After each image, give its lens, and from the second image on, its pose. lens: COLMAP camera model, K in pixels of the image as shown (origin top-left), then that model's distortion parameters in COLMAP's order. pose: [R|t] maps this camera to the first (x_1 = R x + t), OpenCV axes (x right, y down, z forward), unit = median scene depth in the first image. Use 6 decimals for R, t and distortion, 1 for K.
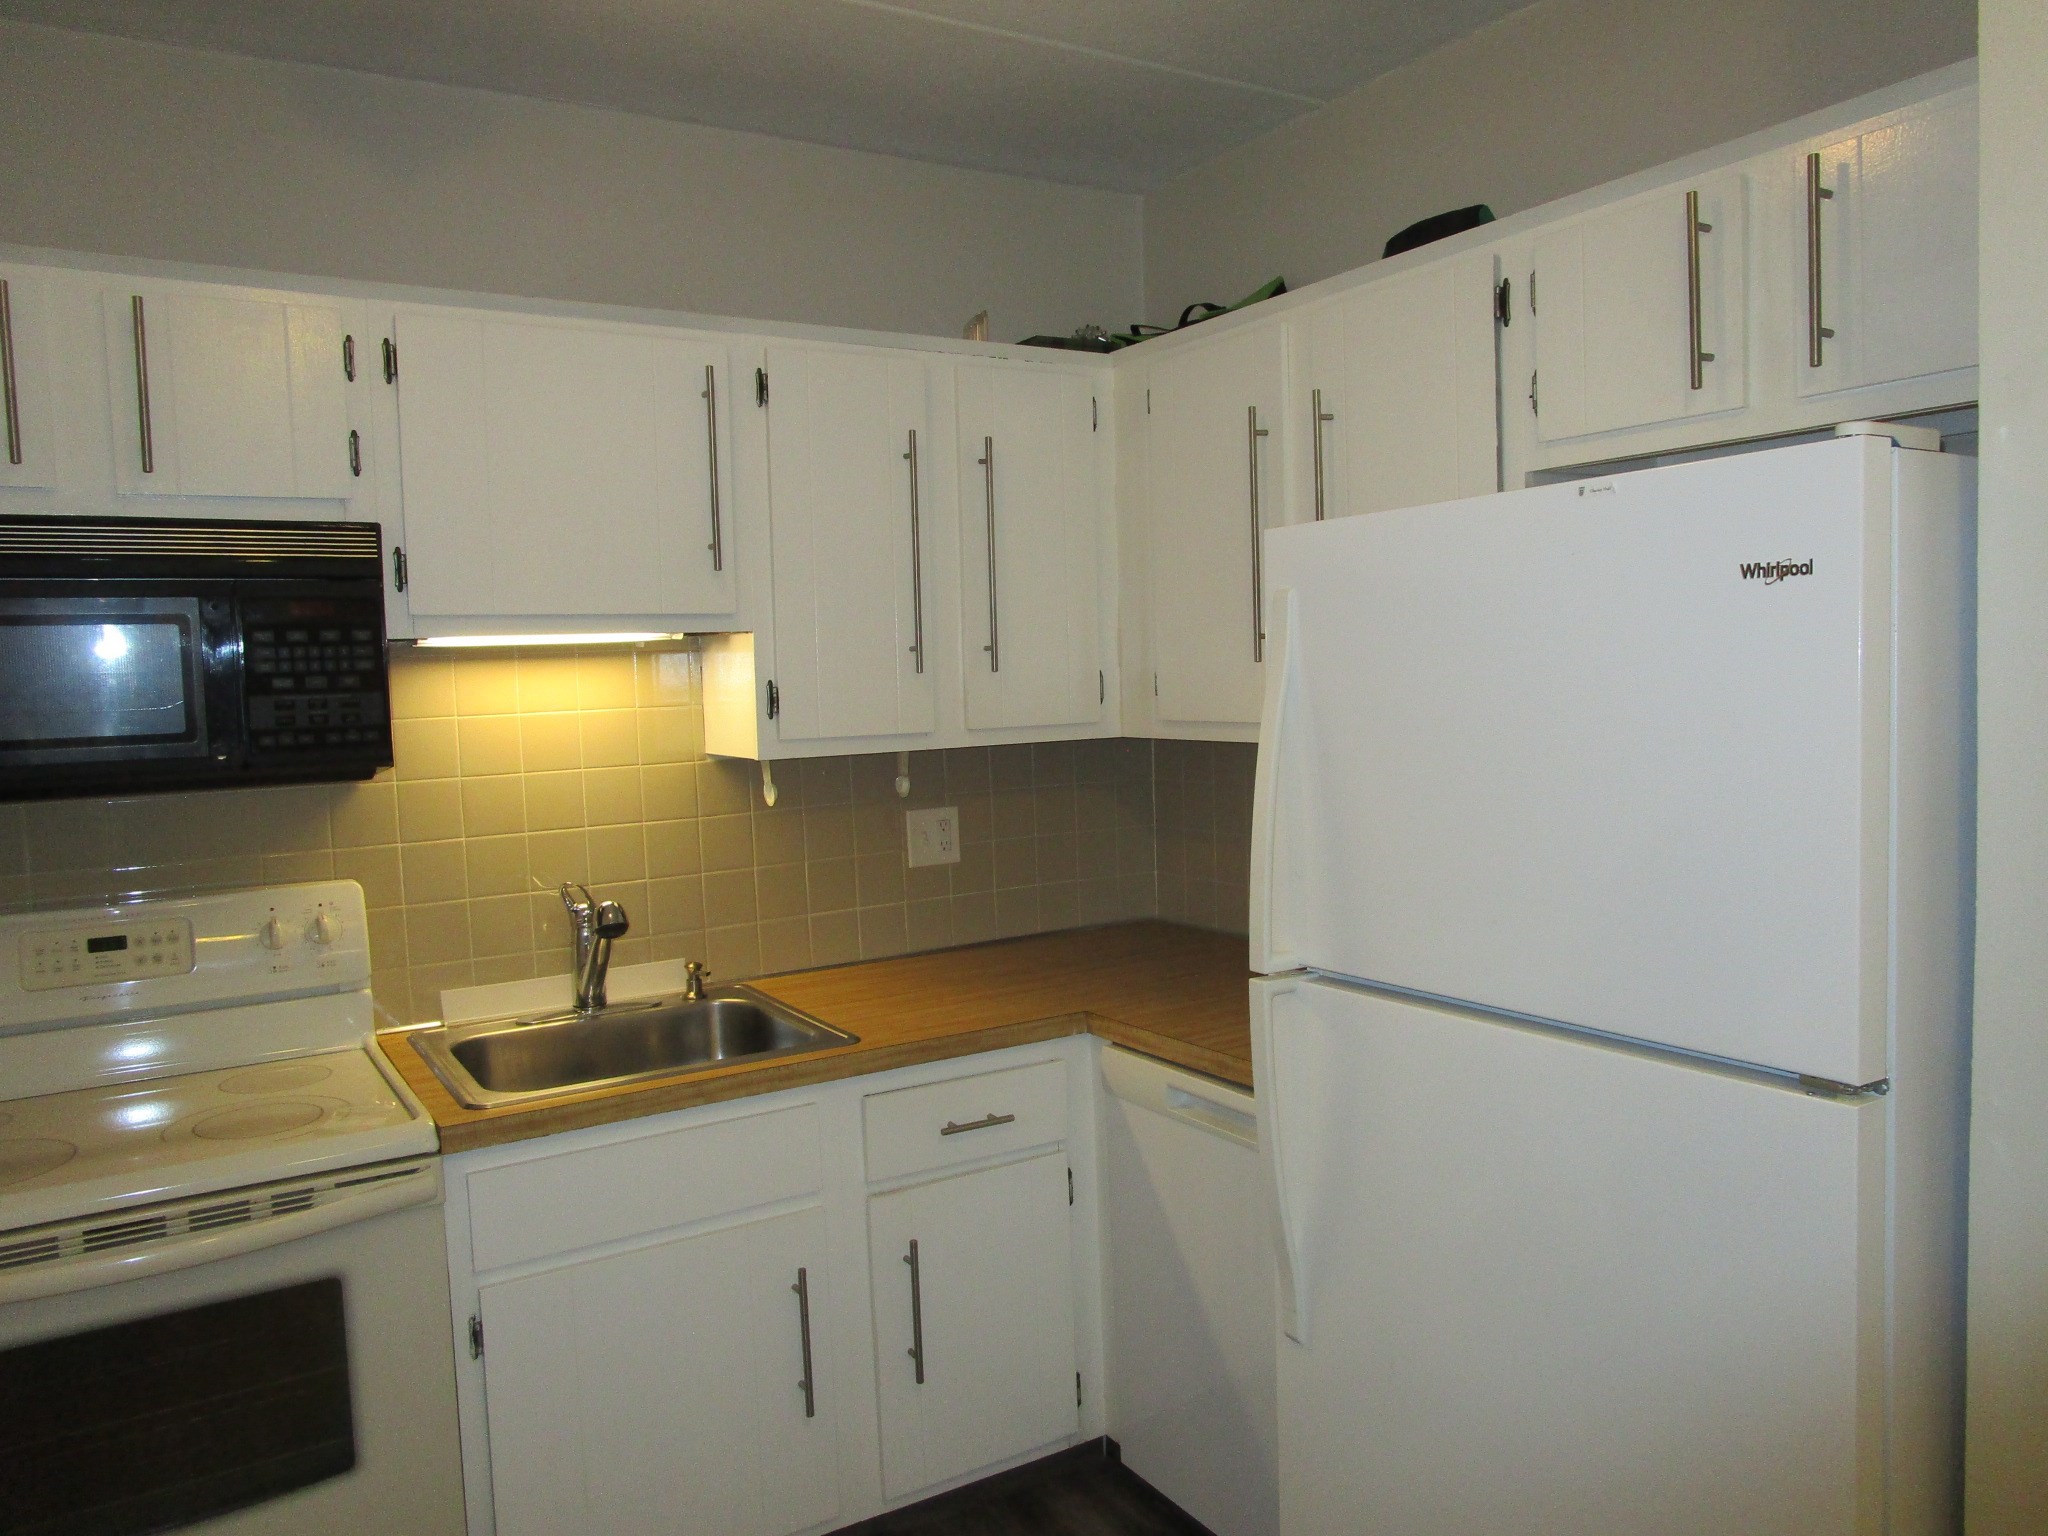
lens RADIAL K [[1462.9, 0, 1024.0], [0, 1462.9, 768.0], [0, 0, 1]] dist [-0.030035, -0.000255]
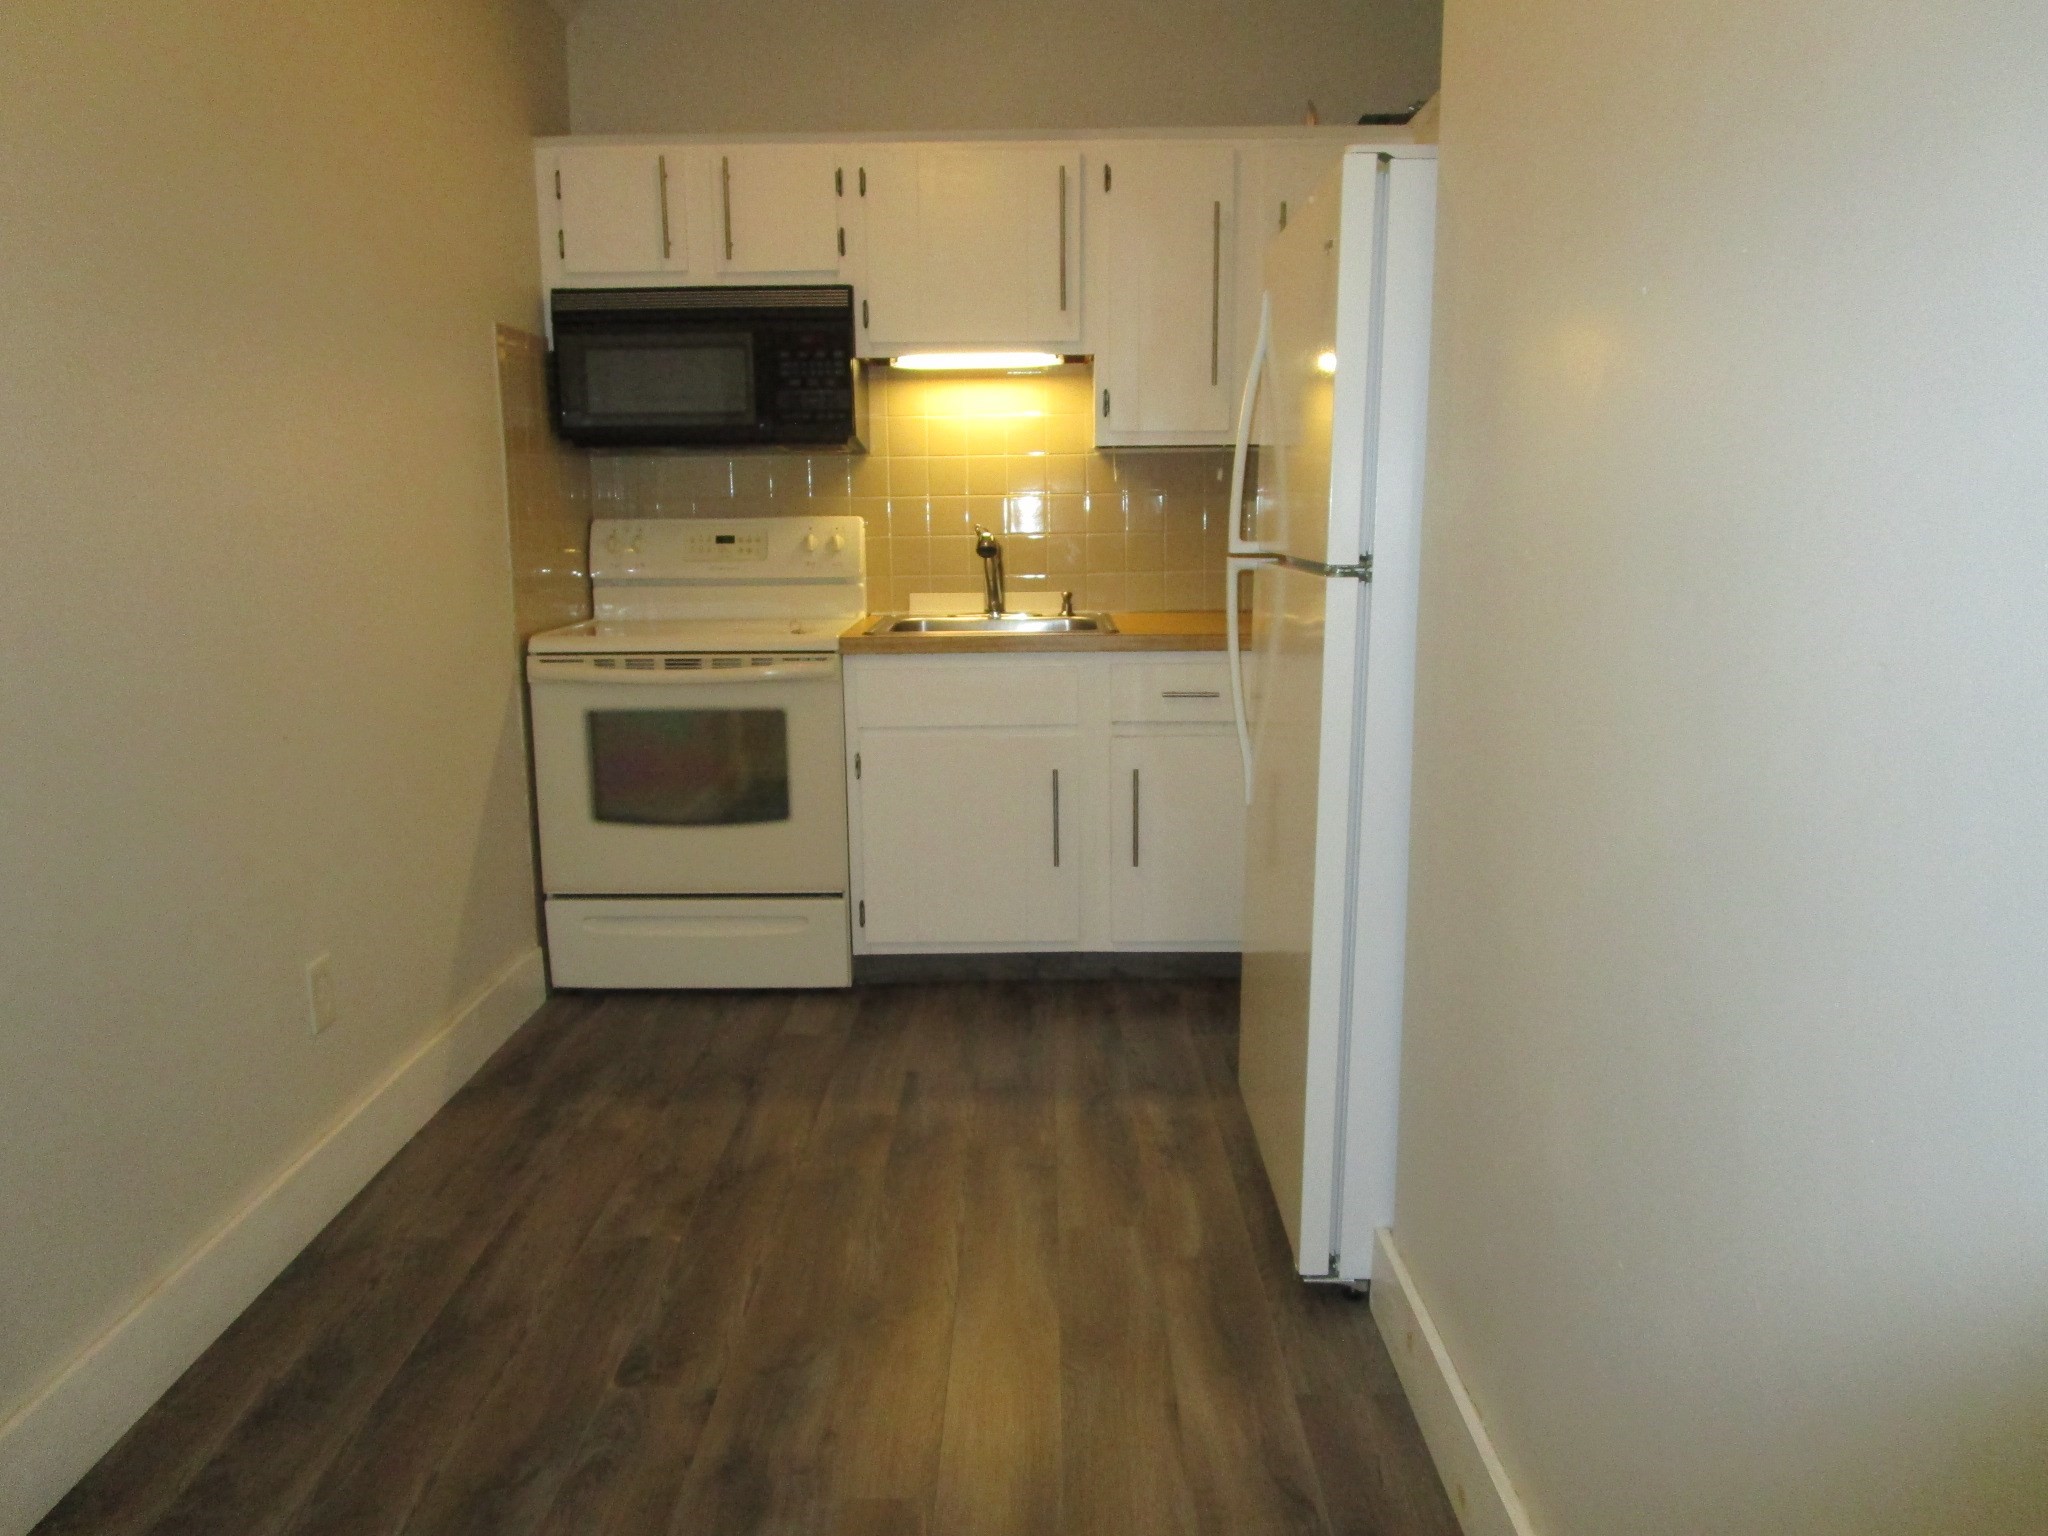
lens RADIAL K [[1400.6, 0, 1024.0], [0, 1400.6, 768.0], [0, 0, 1]] dist [-0.029722, 0.000209]
pose [[0.844671, 0.121429, -0.521331, 0.608295], [-0.054995, 0.988463, 0.141129, 0.137939], [0.532453, -0.090537, 0.841604, -0.275514]]
